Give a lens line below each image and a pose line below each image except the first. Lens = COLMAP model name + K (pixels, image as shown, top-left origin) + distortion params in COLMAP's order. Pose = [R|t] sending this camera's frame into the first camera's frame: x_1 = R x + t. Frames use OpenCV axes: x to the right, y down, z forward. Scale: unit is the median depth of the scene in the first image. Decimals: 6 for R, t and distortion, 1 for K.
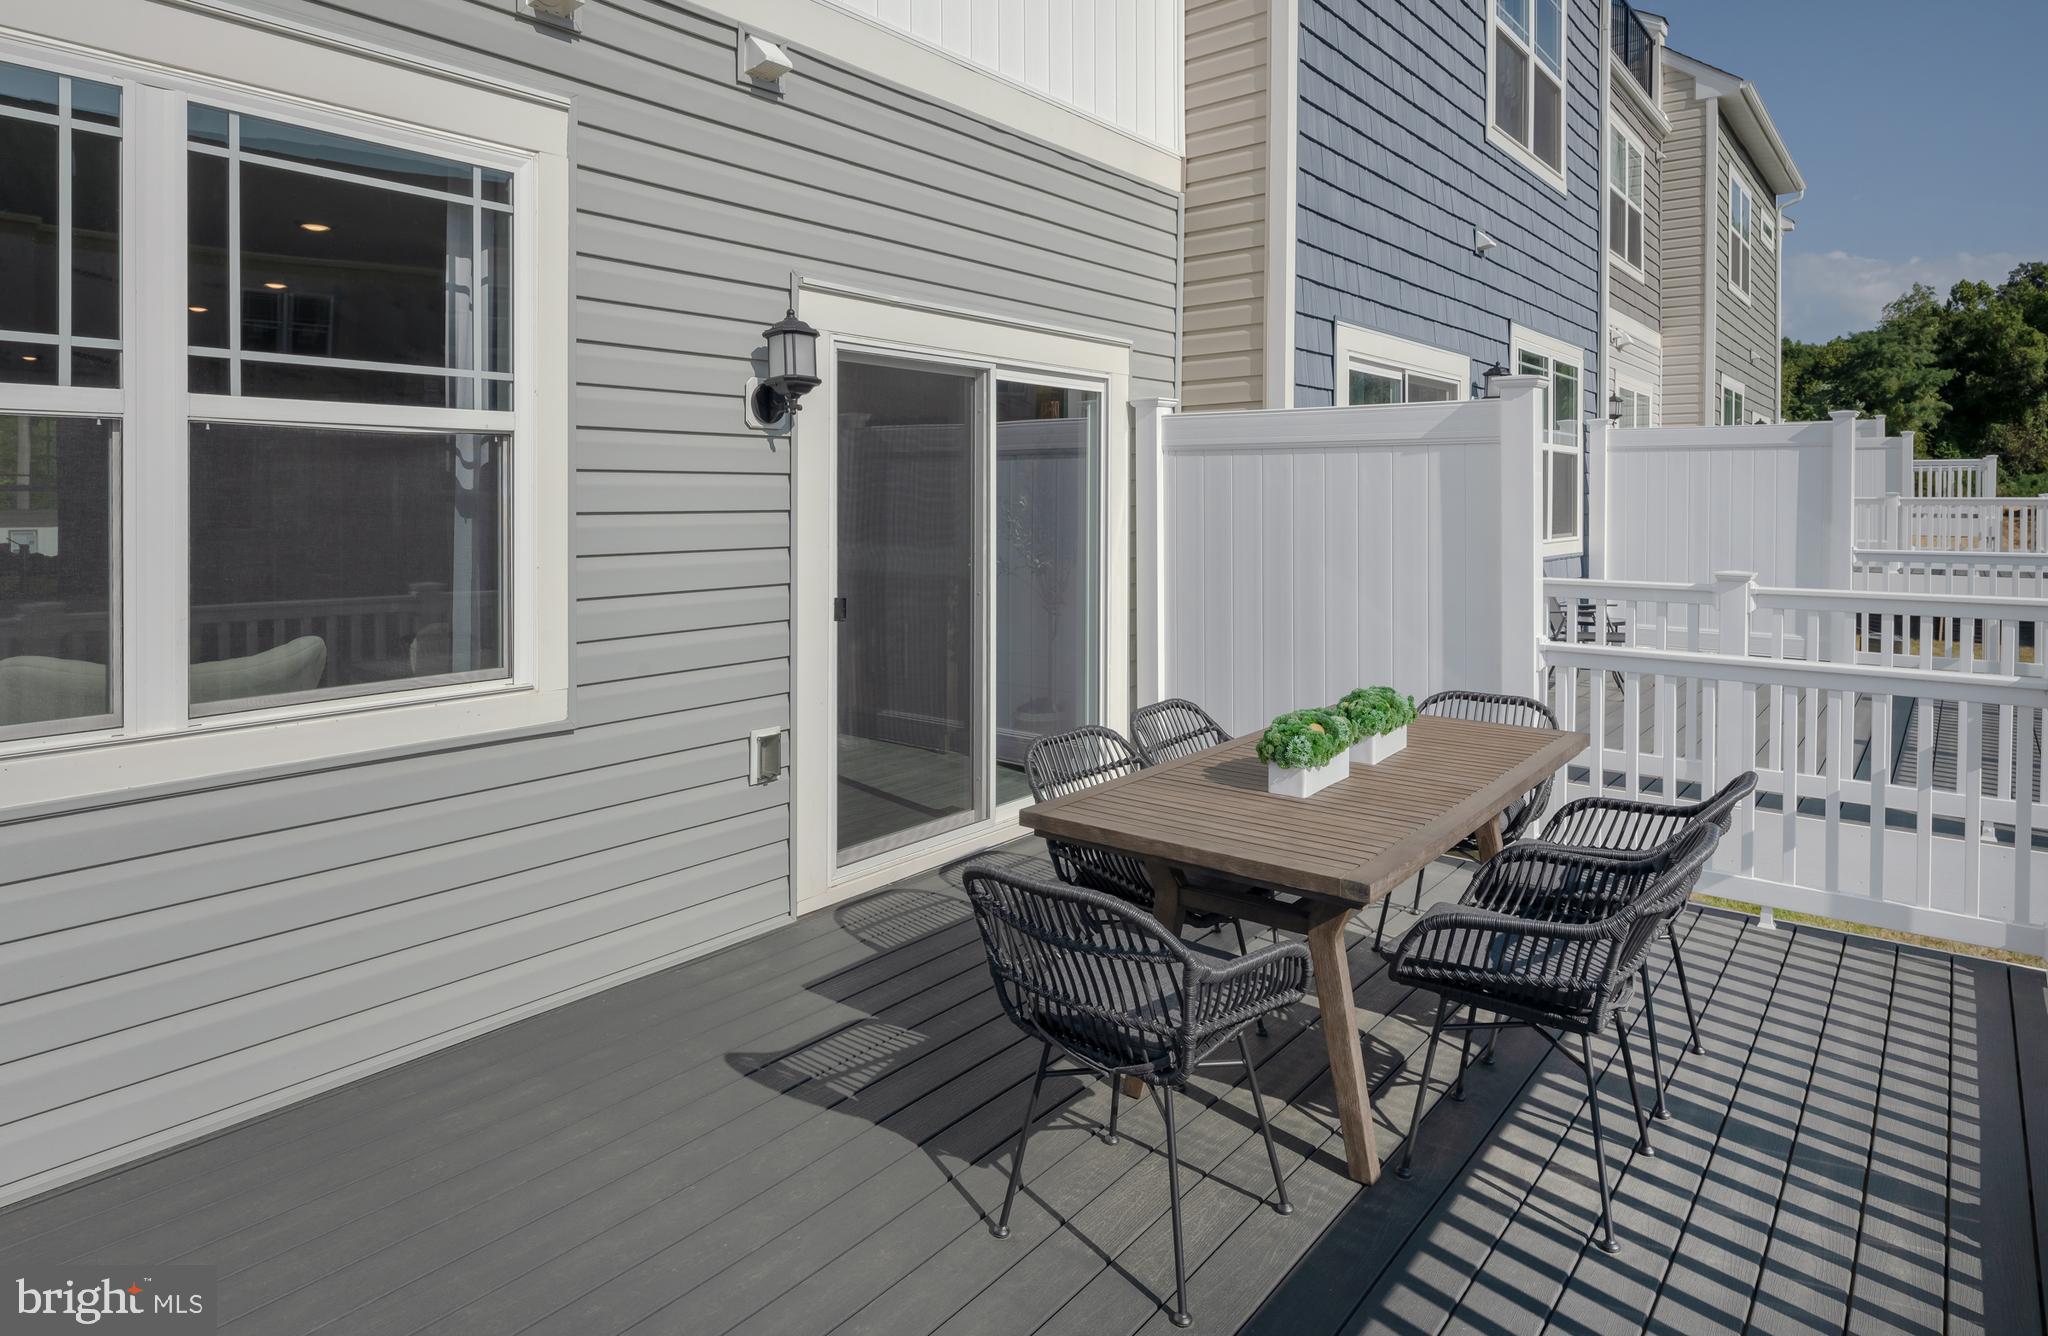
lens RADIAL K [[1154.0, 0, 972.7], [0, 1154.0, 654.4], [0, 0, 1]] dist [-0.002598, -0.000956]
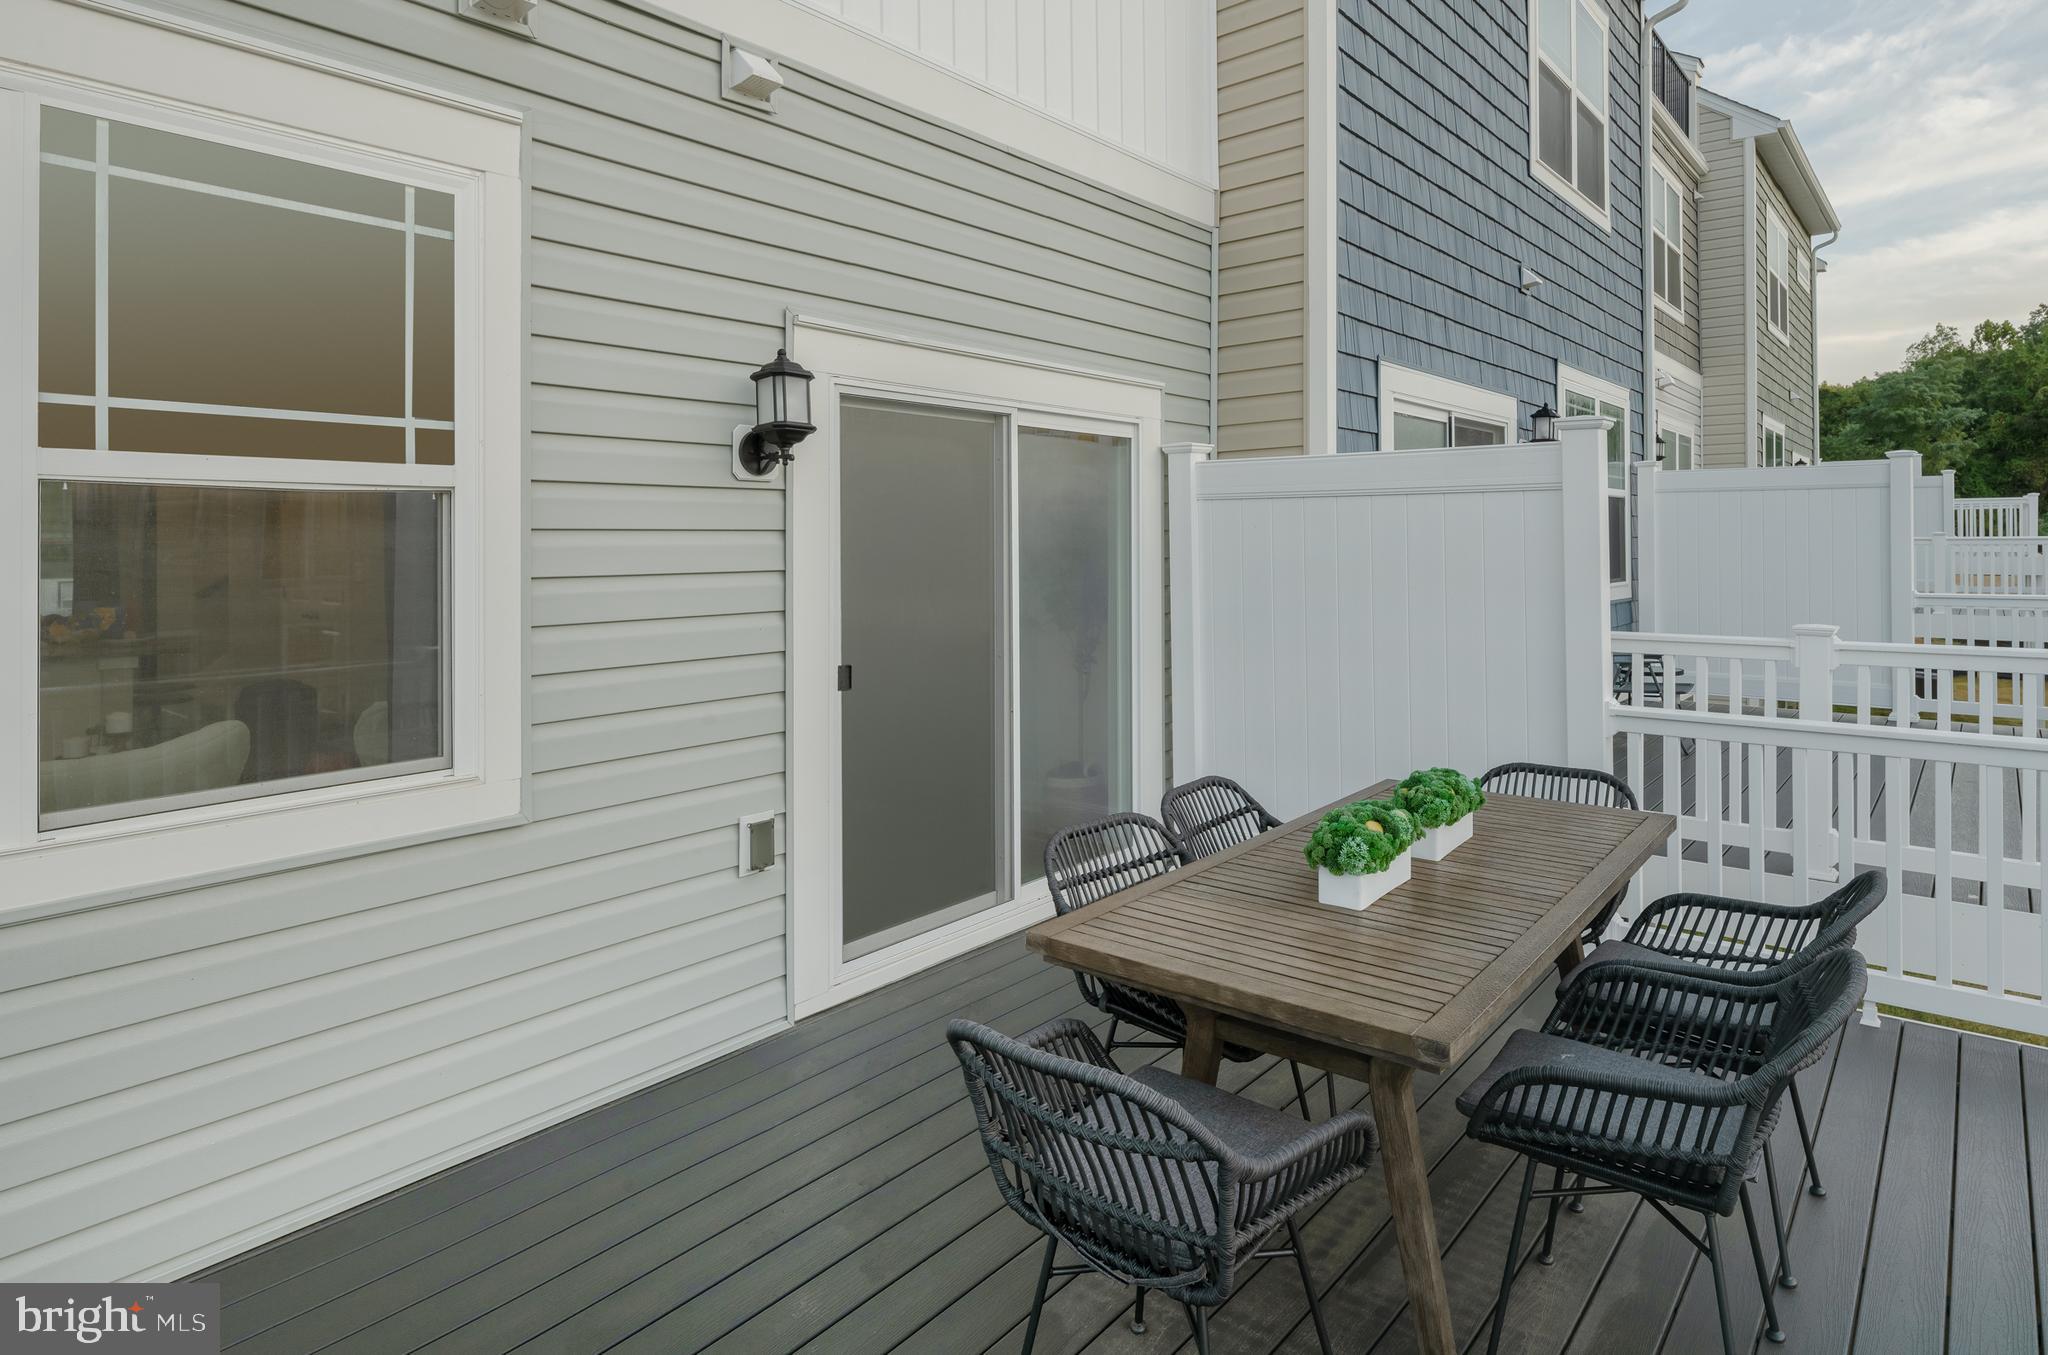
lens RADIAL K [[1128.3, 0, 1024.0], [0, 1128.3, 677.5], [0, 0, 1]] dist [0.000399, -0.000525]
pose [[0.999962, -0.007780, 0.004056, 0.025409], [0.007837, 0.999870, -0.014090, -0.027307], [-0.003946, 0.014121, 0.999893, 0.115918]]
